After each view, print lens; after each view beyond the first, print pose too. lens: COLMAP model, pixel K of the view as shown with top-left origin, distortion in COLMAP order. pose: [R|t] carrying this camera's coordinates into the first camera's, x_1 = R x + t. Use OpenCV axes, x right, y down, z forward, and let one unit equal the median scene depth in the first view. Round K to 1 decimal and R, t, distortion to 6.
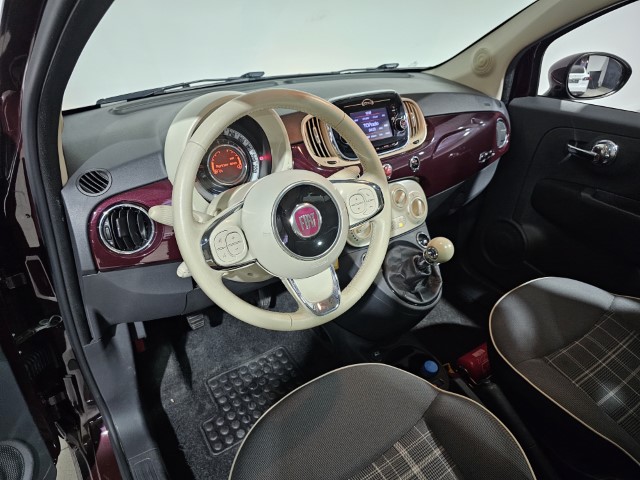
lens RADIAL K [[434.7, 0, 320.7], [0, 434.7, 241.9], [0, 0, 1]] dist [0.060649, -0.048314]
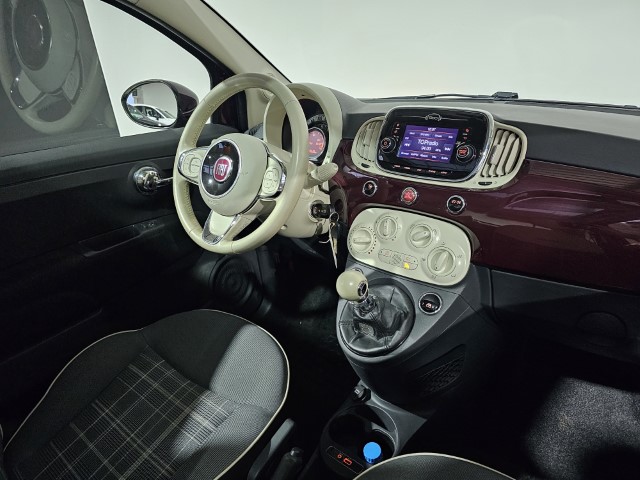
lens RADIAL K [[434.7, 0, 320.7], [0, 434.7, 241.9], [0, 0, 1]] dist [0.060649, -0.048314]
pose [[0.270061, 0.368862, -0.889386, 0.893848], [-0.455112, 0.862908, 0.219687, -0.193610], [0.848493, 0.345442, 0.400911, 0.545578]]
